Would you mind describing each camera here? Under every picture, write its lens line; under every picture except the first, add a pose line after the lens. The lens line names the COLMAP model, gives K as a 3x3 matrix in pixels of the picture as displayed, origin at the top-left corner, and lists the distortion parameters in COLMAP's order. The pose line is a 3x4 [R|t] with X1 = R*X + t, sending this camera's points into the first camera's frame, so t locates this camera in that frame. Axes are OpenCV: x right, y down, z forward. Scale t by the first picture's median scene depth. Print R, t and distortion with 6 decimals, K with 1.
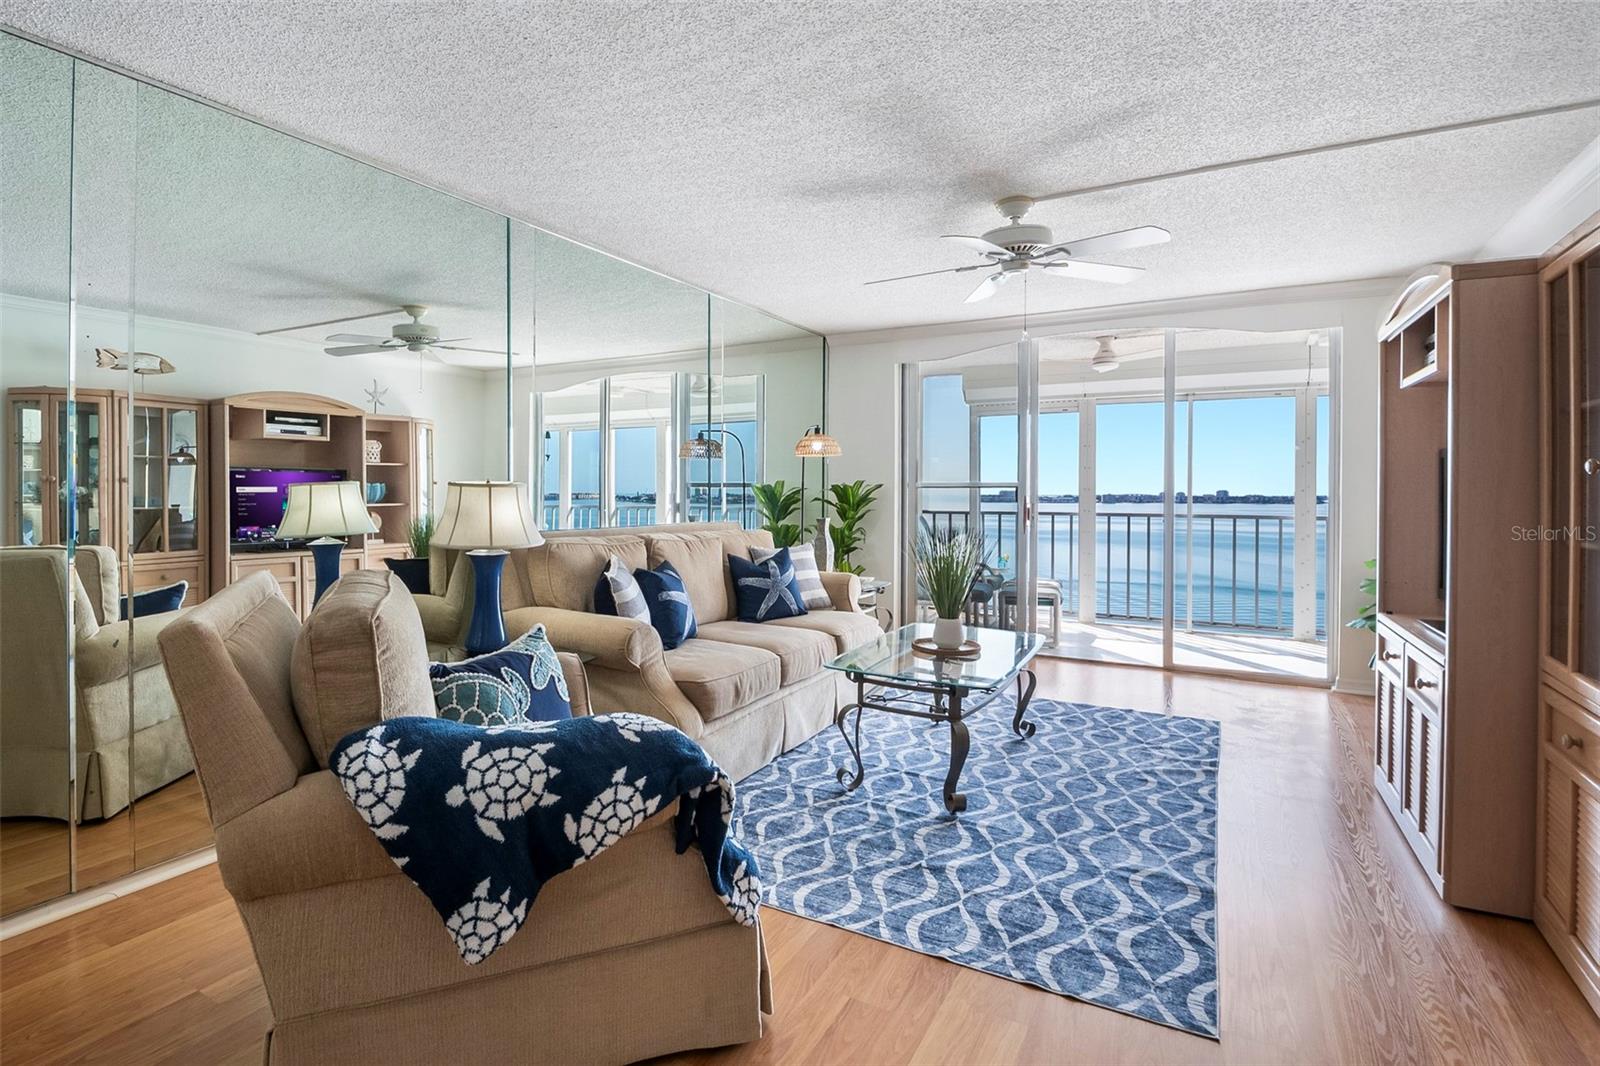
lens RADIAL K [[748.3, 0, 795.3], [0, 748.3, 488.9], [0, 0, 1]] dist [-0.001618, -0.000485]
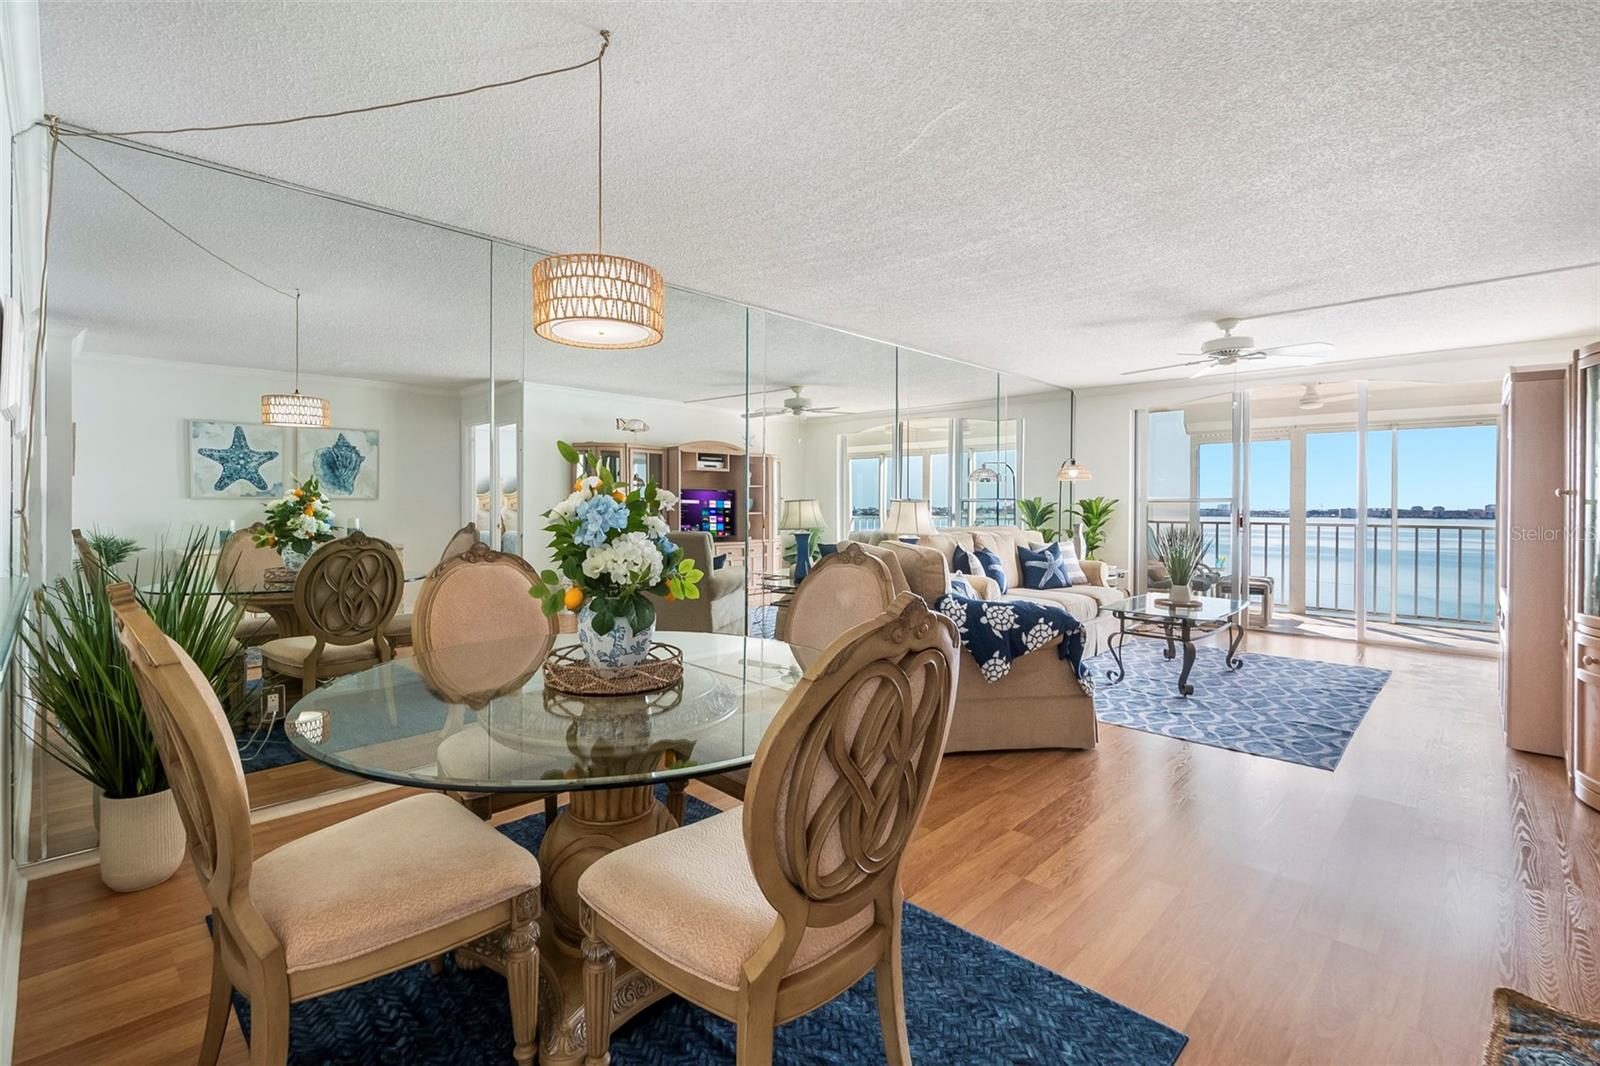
lens RADIAL K [[694.8, 0, 800.1], [0, 694.8, 502.6], [0, 0, 1]] dist [-0.000290, -0.006568]
pose [[0.962313, 0.001036, -0.271943, -0.175532], [-0.000908, 0.999999, 0.000595, -0.002414], [0.271943, -0.000325, 0.962313, -0.656625]]
